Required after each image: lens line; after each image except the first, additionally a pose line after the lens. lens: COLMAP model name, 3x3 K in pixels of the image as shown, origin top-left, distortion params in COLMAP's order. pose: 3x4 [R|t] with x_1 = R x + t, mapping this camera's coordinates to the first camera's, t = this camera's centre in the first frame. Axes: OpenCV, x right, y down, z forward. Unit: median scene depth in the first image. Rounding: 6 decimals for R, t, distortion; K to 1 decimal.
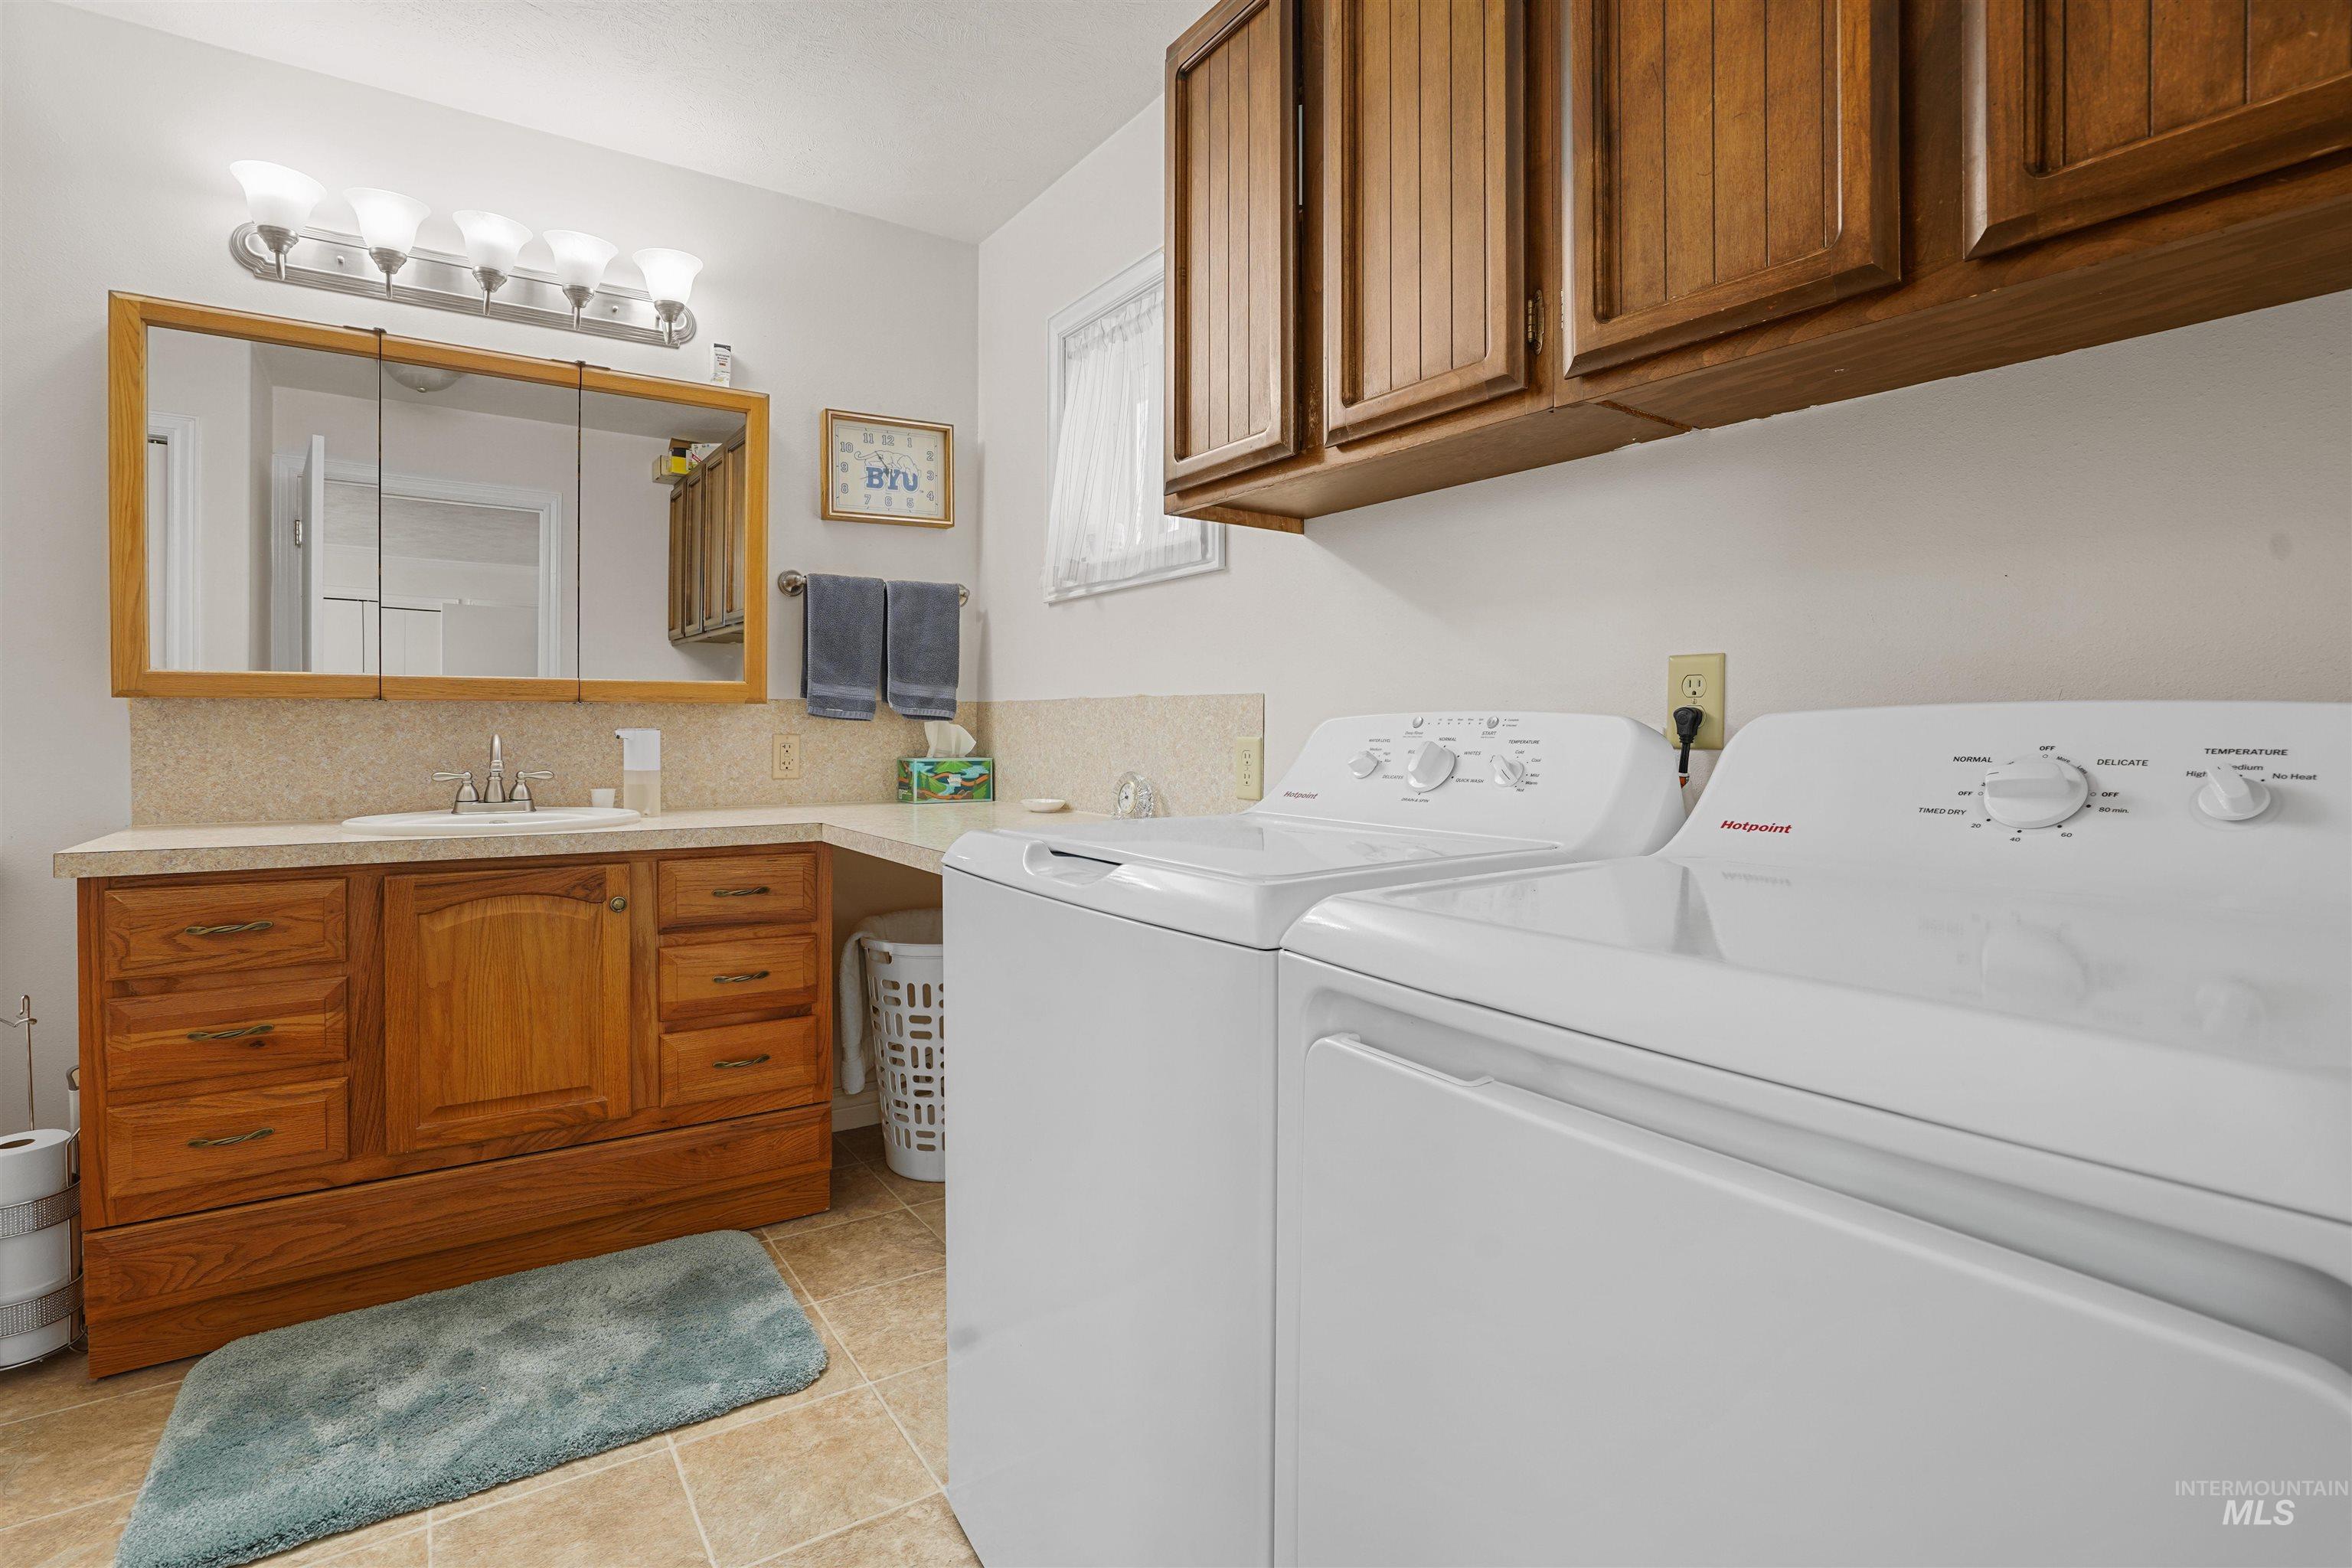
lens RADIAL K [[1113.3, 0, 1175.5], [0, 1113.3, 740.3], [0, 0, 1]] dist [-0.049876, 0.019080]
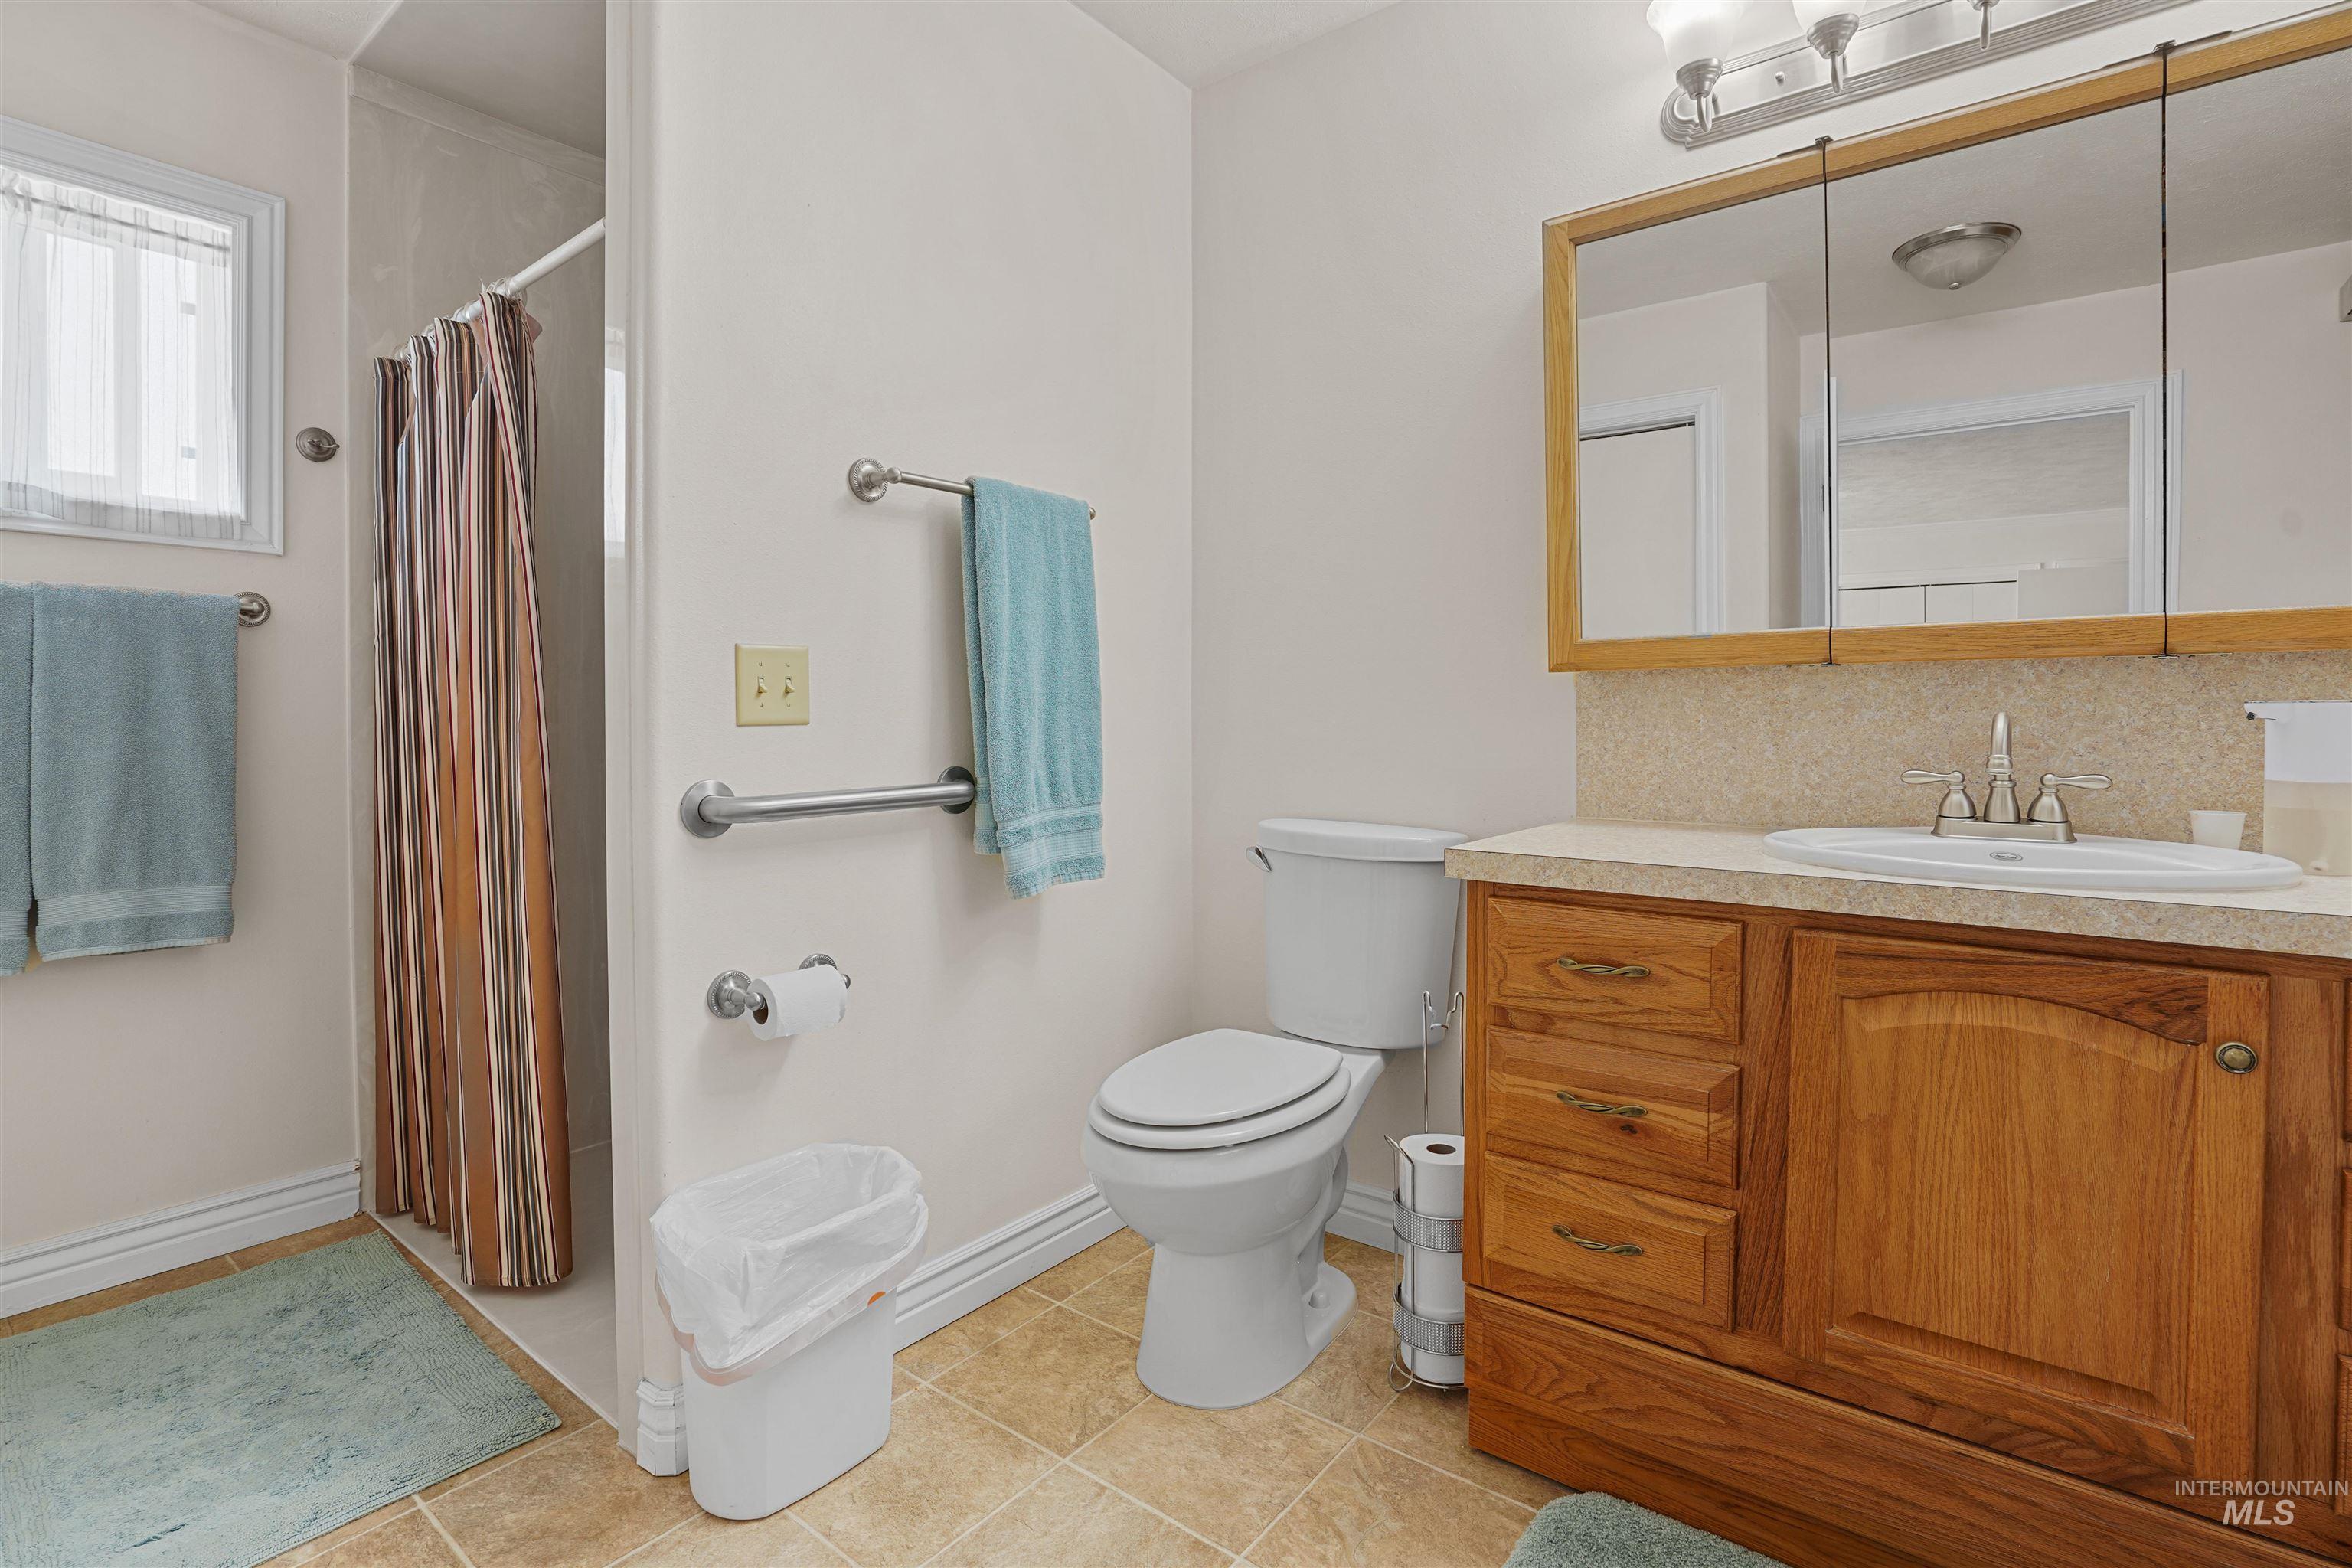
lens RADIAL K [[1113.3, 0, 1175.5], [0, 1113.3, 740.3], [0, 0, 1]] dist [-0.049876, 0.019080]
pose [[0.298739, 0.015968, -0.954201, -0.207702], [-0.005239, 0.999872, 0.015092, 0.004097], [0.954320, 0.000491, 0.298785, 0.439242]]
